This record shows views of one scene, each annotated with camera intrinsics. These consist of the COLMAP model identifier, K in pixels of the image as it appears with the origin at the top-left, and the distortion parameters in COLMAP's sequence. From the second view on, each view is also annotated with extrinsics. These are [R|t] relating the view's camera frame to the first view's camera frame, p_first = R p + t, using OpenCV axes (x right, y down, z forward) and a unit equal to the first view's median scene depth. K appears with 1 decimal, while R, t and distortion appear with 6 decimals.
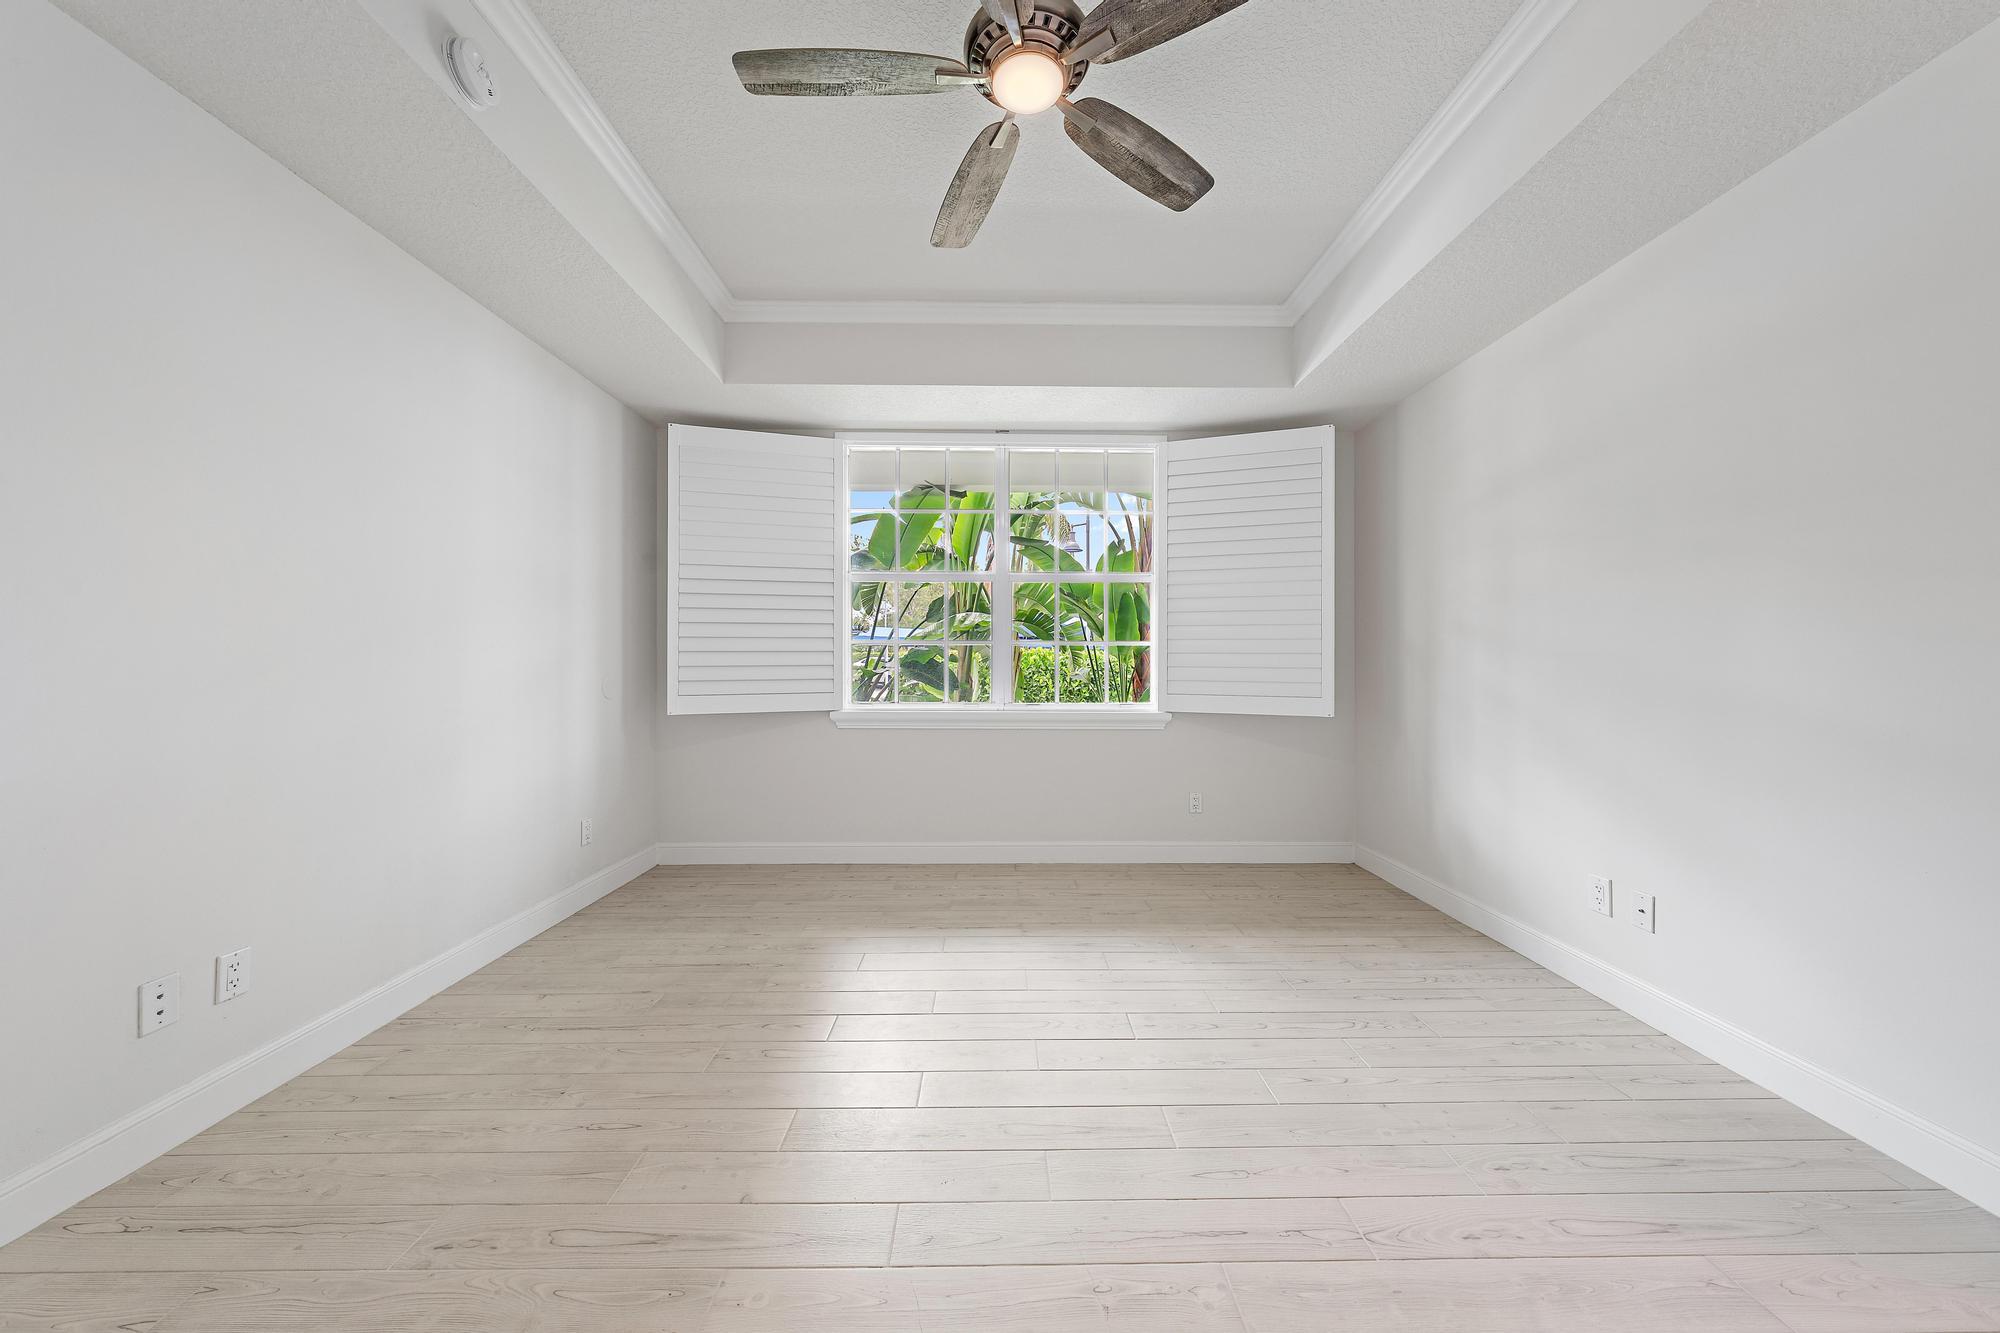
lens RADIAL K [[677.4, 0, 1001.1], [0, 677.4, 663.0], [0, 0, 1]] dist [-0.000380, -0.000288]
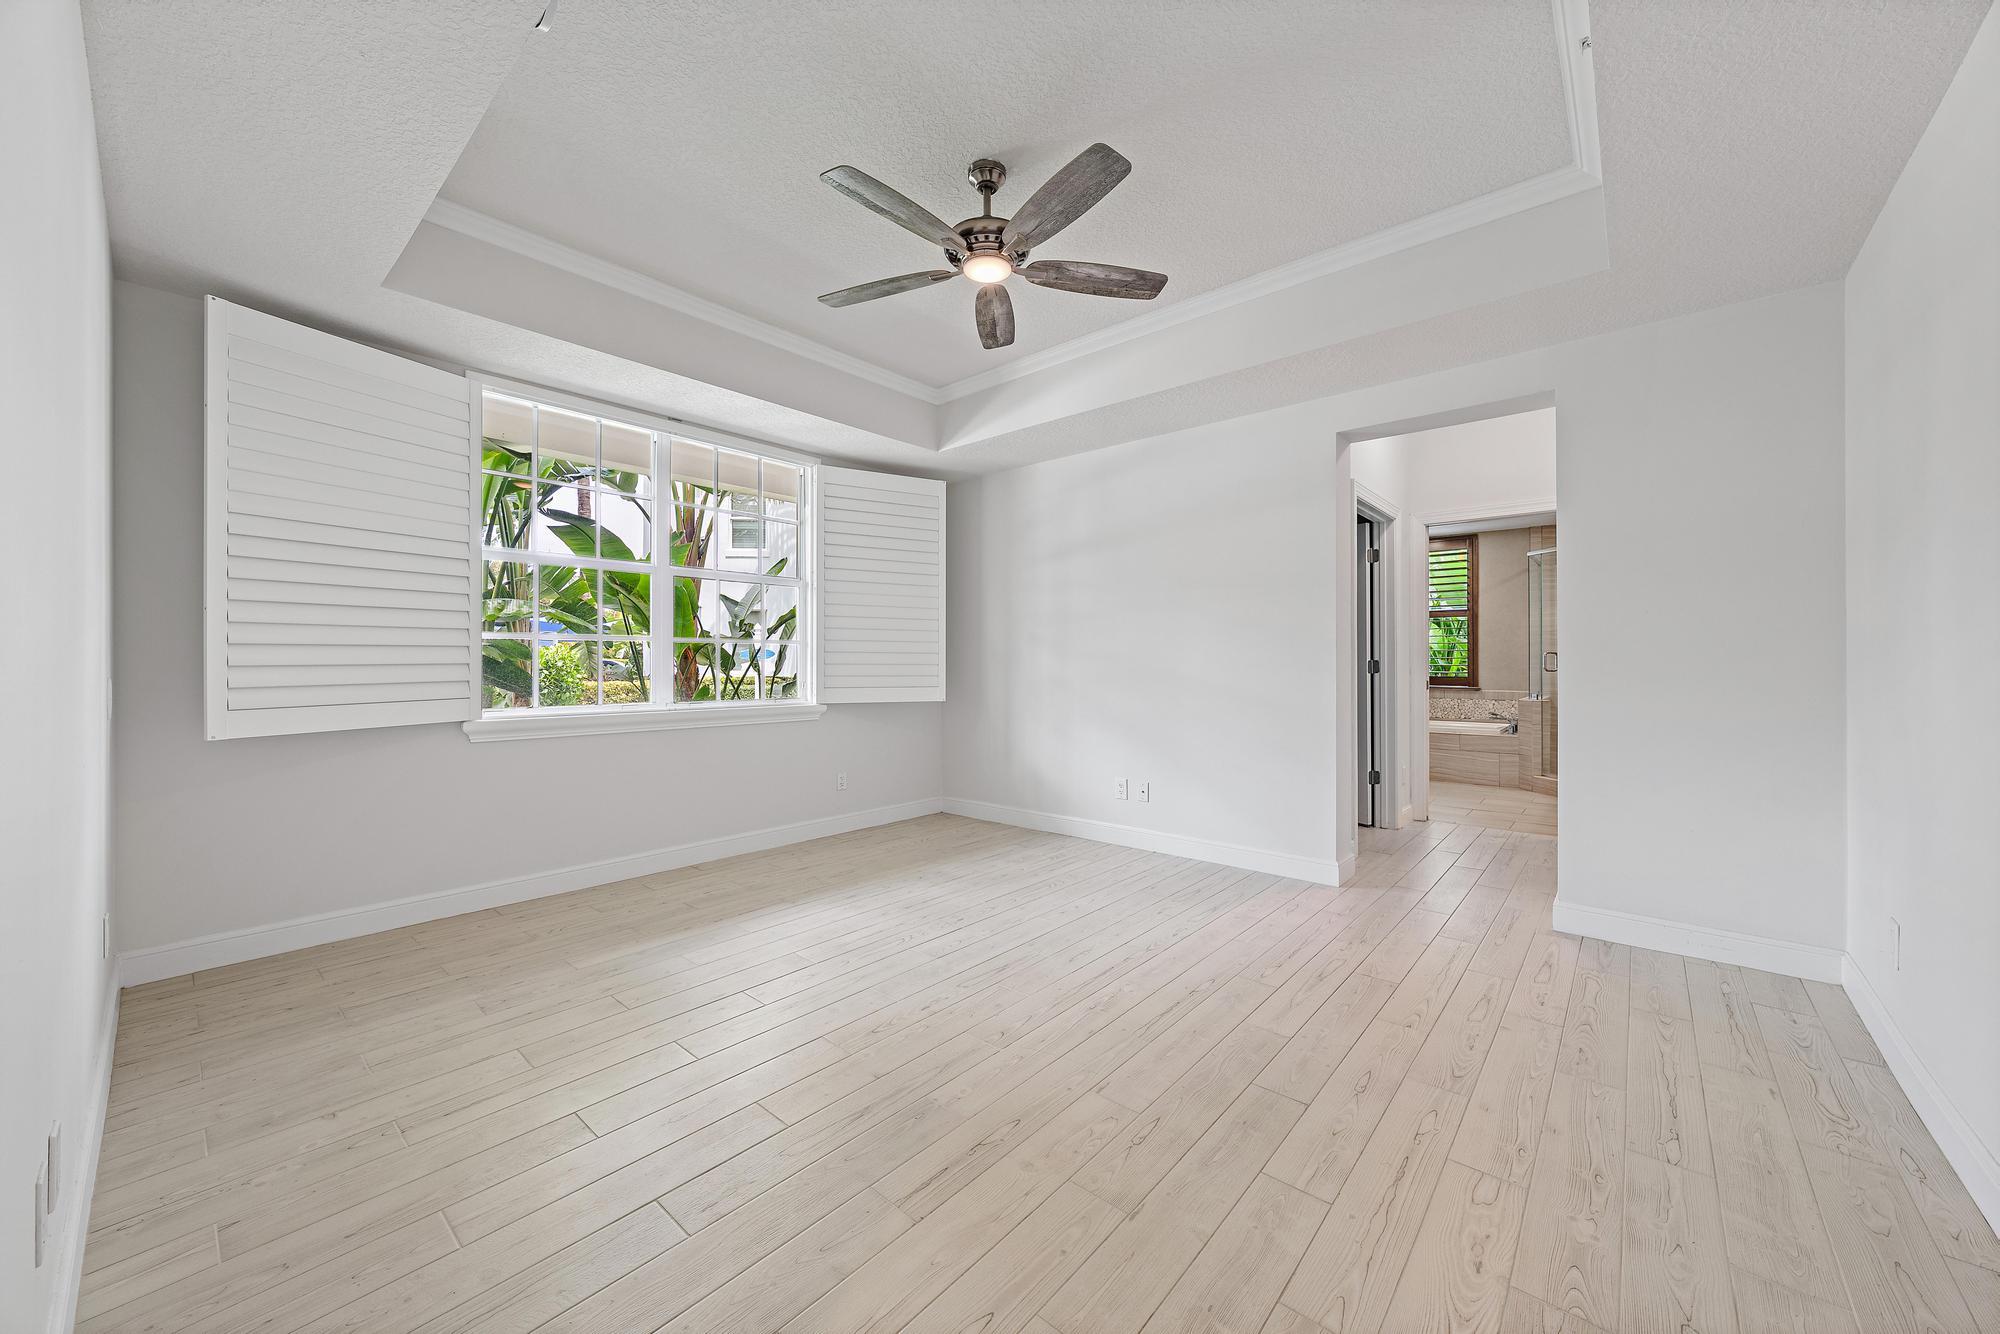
lens RADIAL K [[724.6, 0, 1002.5], [0, 724.6, 667.2], [0, 0, 1]] dist [0.001044, -0.000183]
pose [[0.672080, -0.007180, 0.740444, -0.524456], [0.000196, 0.999955, 0.009519, -0.000878], [-0.740479, -0.006252, 0.672051, -0.043280]]
